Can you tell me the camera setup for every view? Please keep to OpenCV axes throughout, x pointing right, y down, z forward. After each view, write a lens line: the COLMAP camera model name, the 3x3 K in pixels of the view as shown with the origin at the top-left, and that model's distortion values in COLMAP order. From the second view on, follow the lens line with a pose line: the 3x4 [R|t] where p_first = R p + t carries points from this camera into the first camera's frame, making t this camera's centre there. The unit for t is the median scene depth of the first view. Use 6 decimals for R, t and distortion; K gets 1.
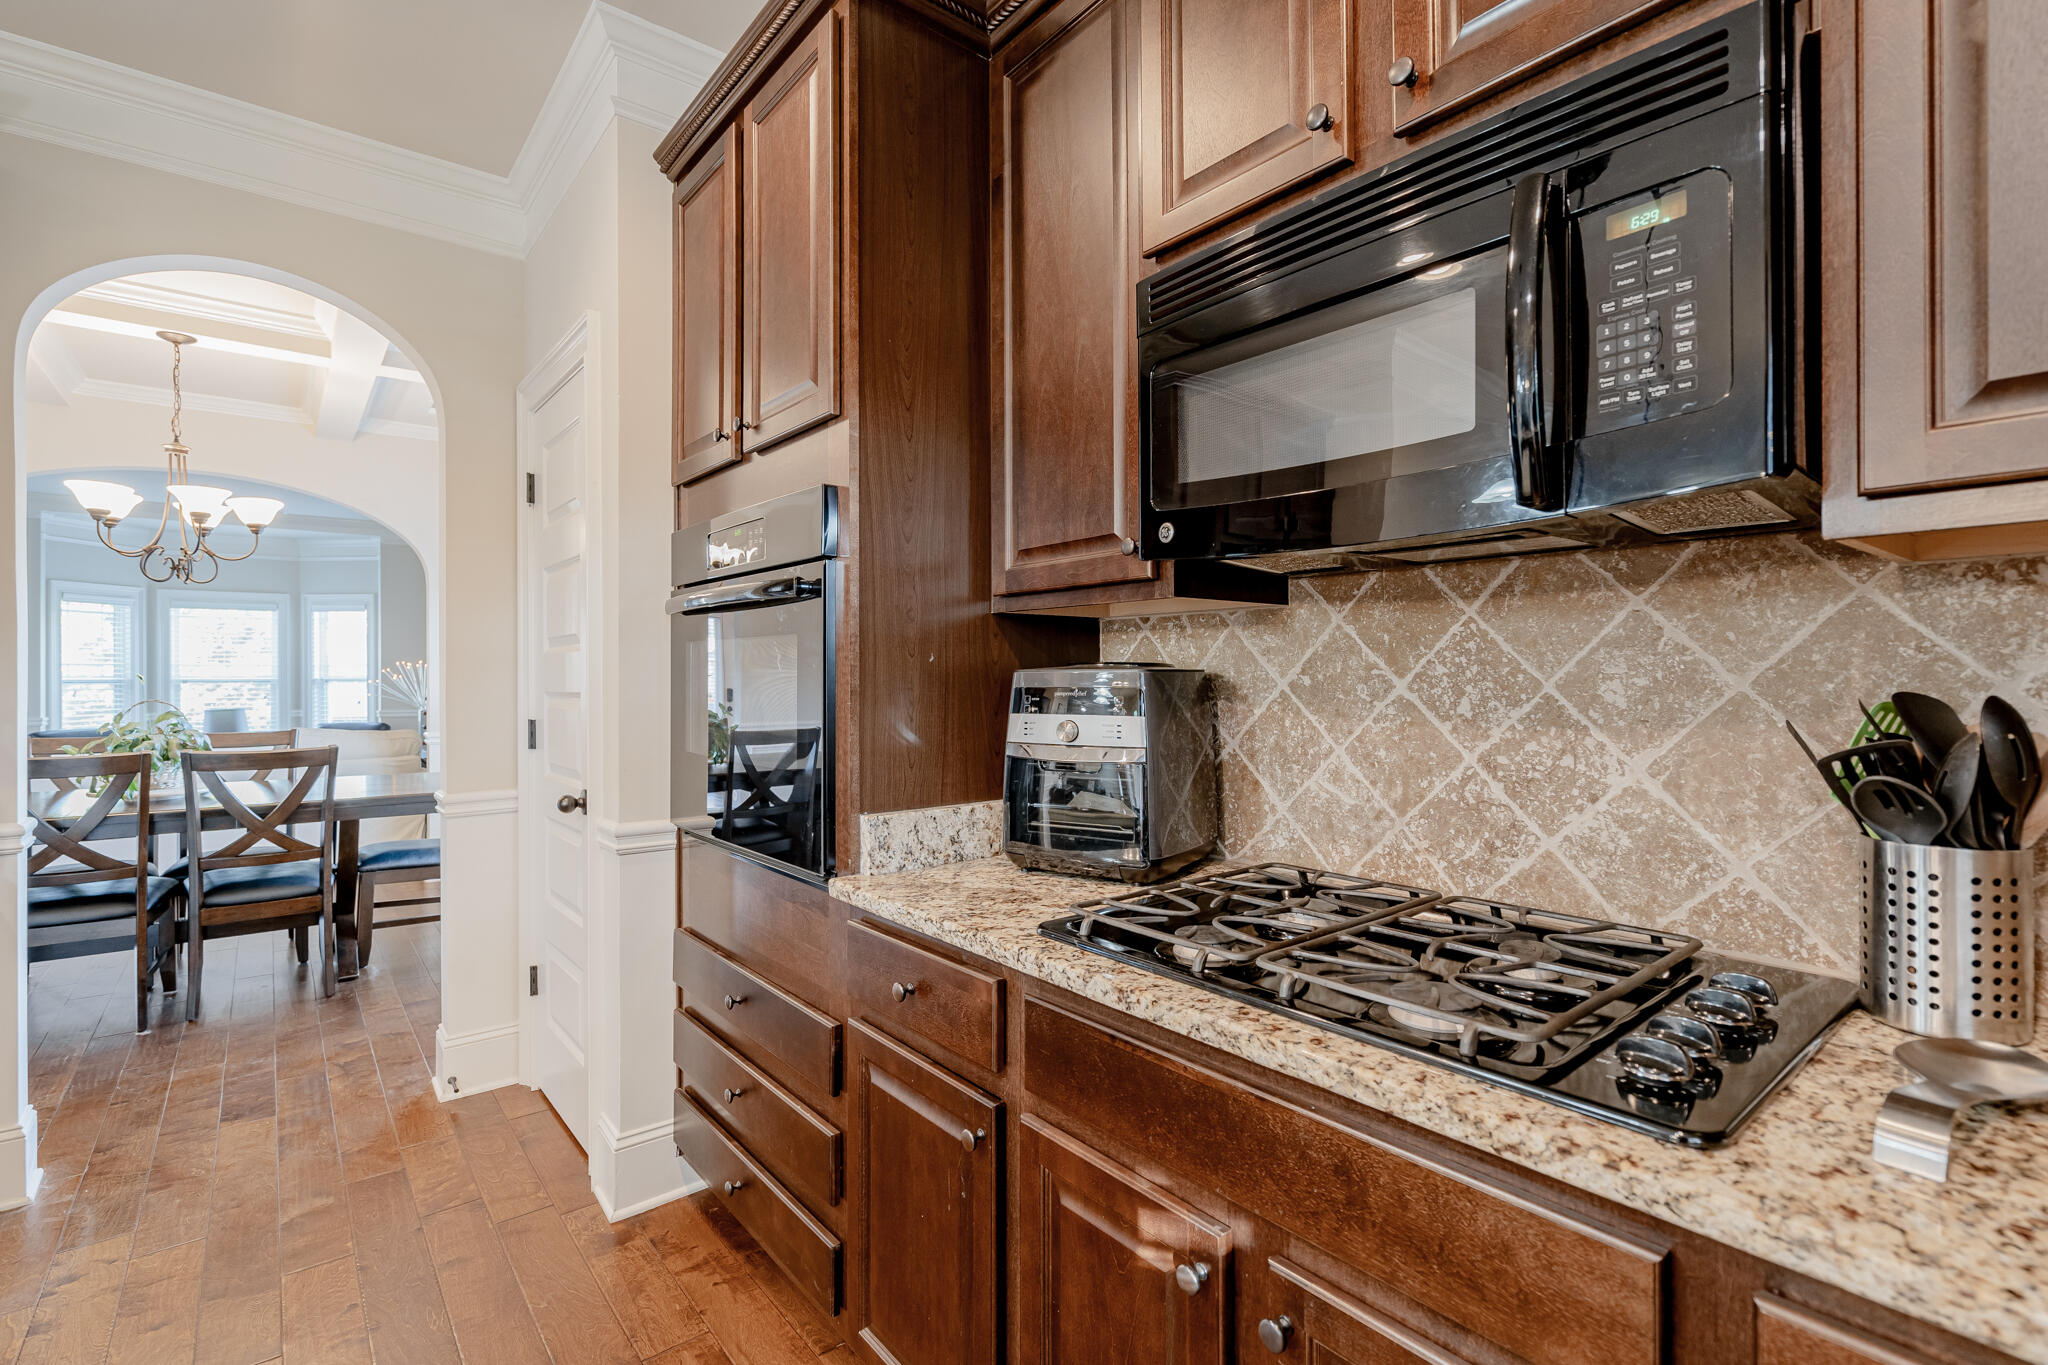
lens RADIAL K [[940.7, 0, 992.1], [0, 940.7, 677.5], [0, 0, 1]] dist [-0.007887, 0.004332]
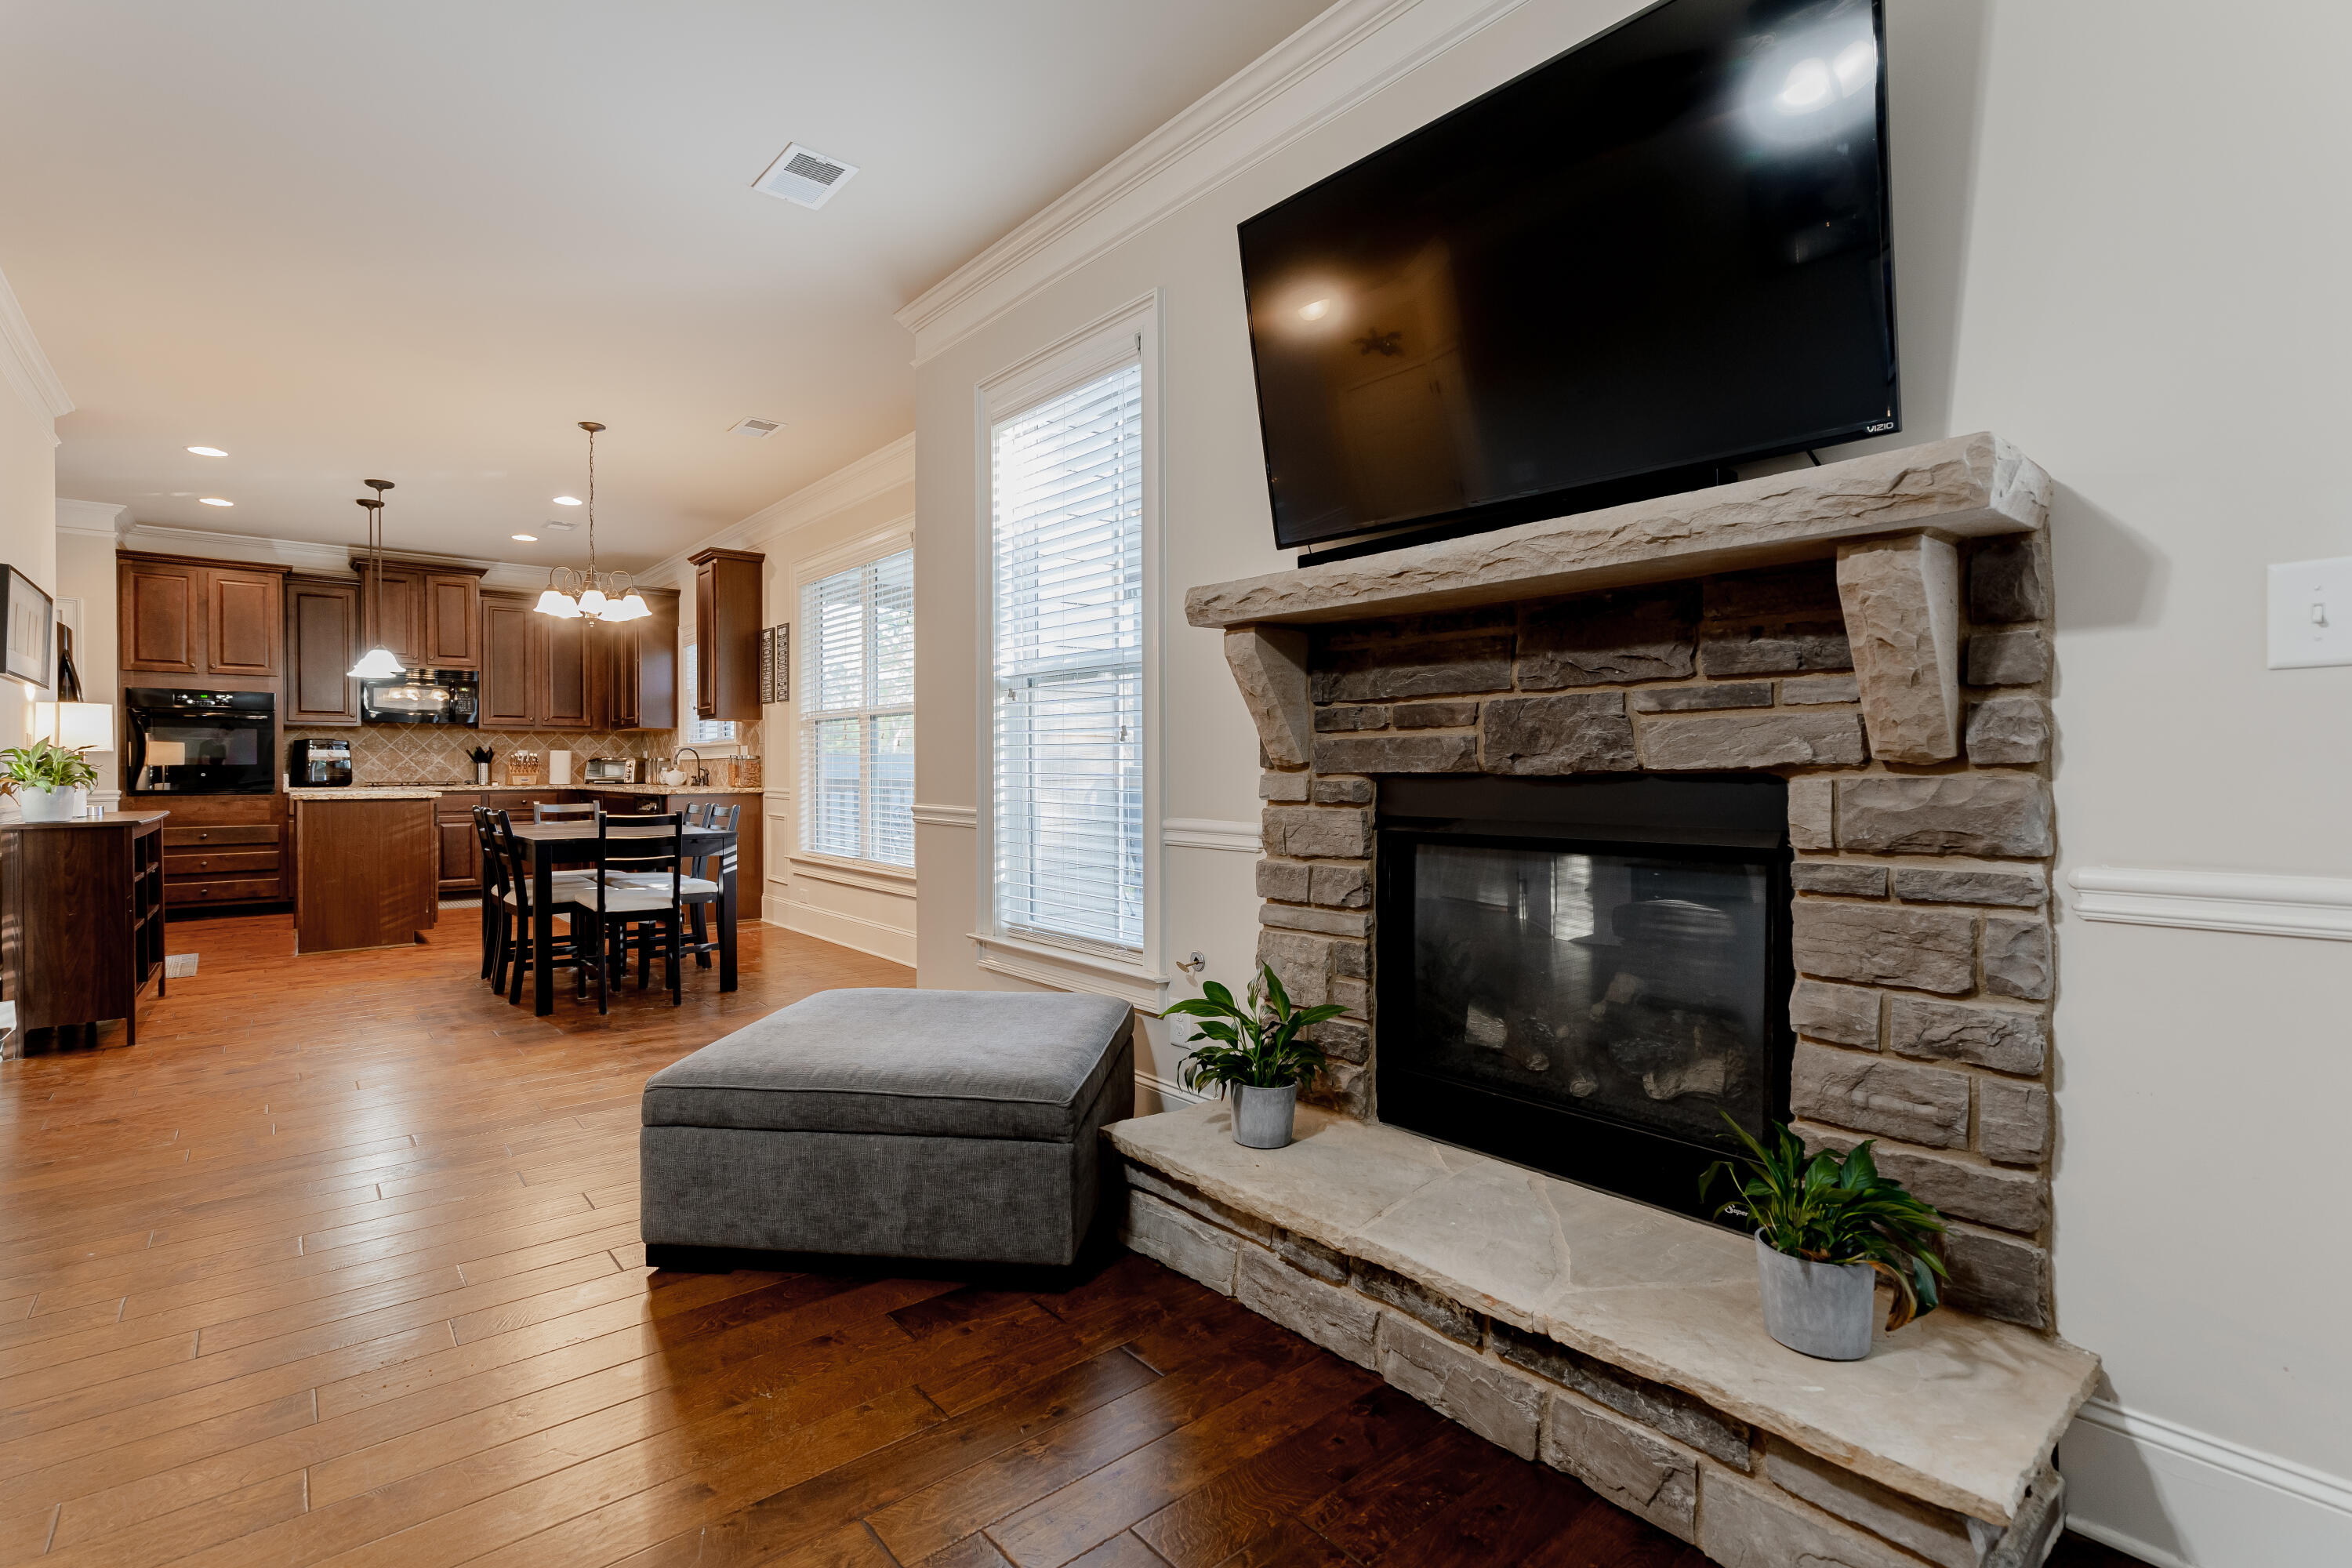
lens RADIAL K [[1080.4, 0, 1177.8], [0, 1080.4, 773.2], [0, 0, 1]] dist [-0.007887, 0.004332]
pose [[-0.030256, -0.003040, 0.999538, -5.852845], [0.003957, 0.999987, 0.003161, 0.167578], [-0.999534, 0.004051, -0.030243, -3.269068]]
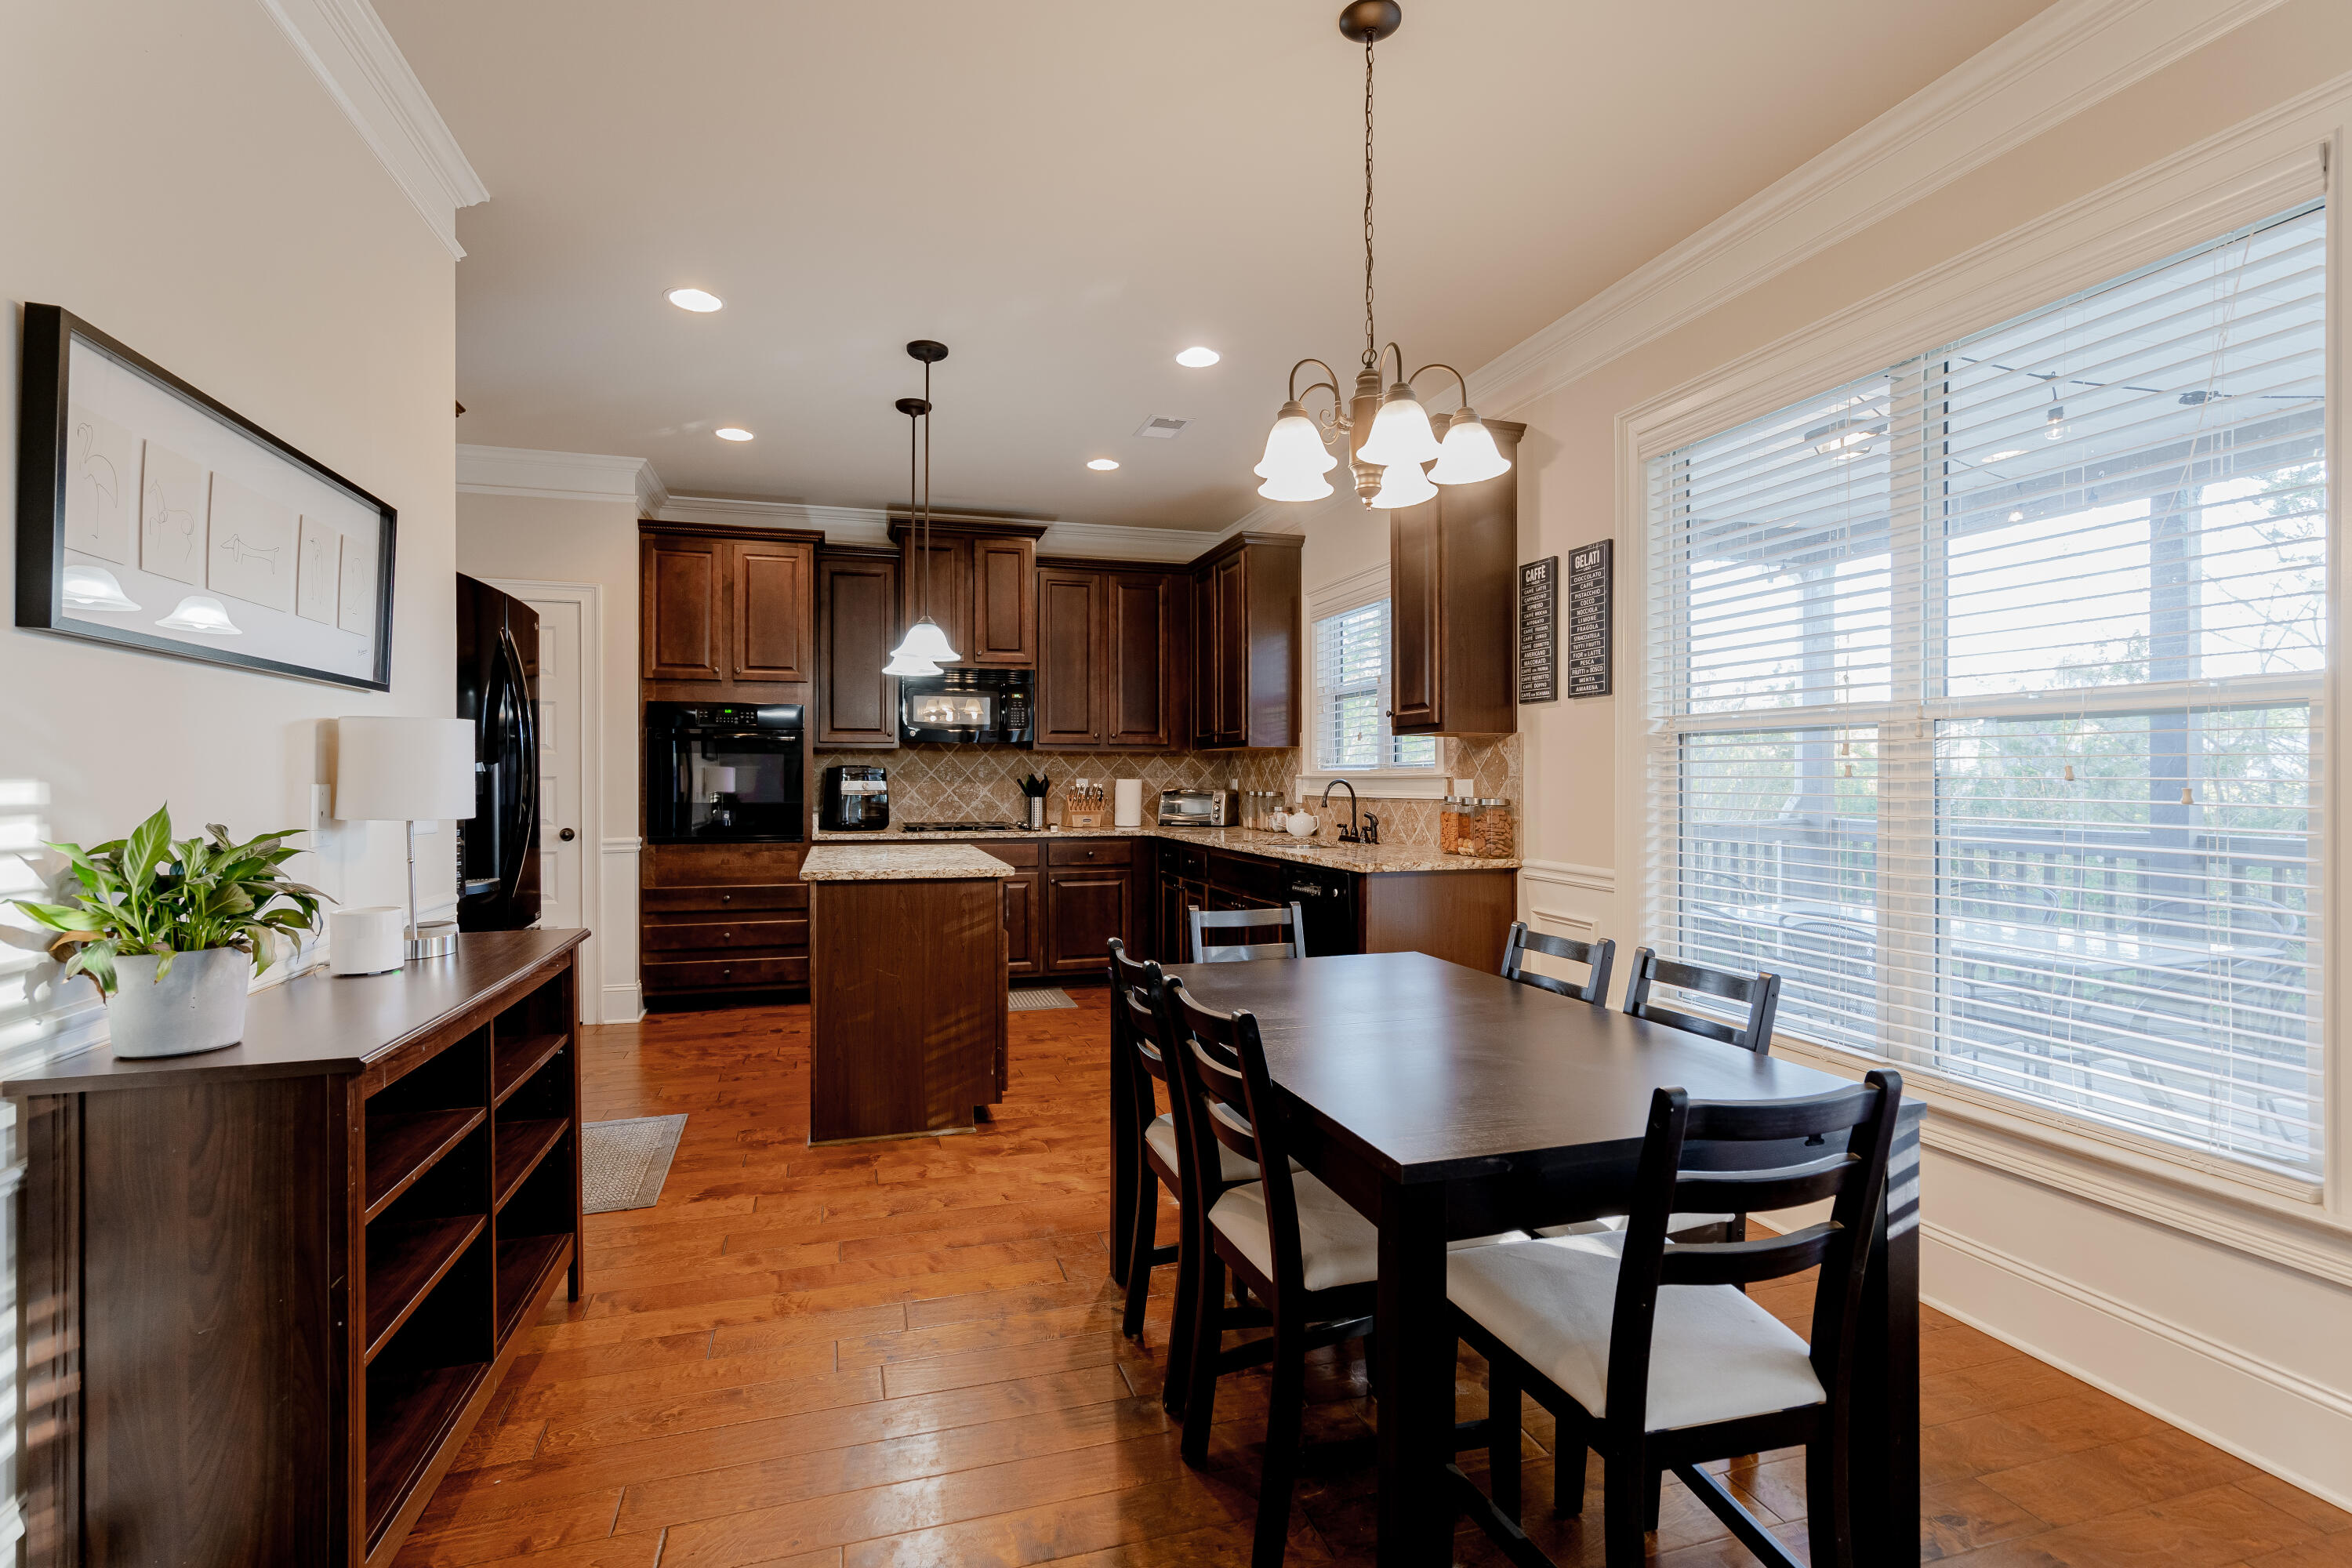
lens RADIAL K [[1080.4, 0, 1155.7], [0, 1080.4, 779.6], [0, 0, 1]] dist [-0.007887, 0.004332]
pose [[0.375725, 0.000745, 0.926731, -3.485268], [-0.000350, 1.000000, -0.000663, 0.040275], [-0.926731, -0.000075, 0.375725, -1.581453]]
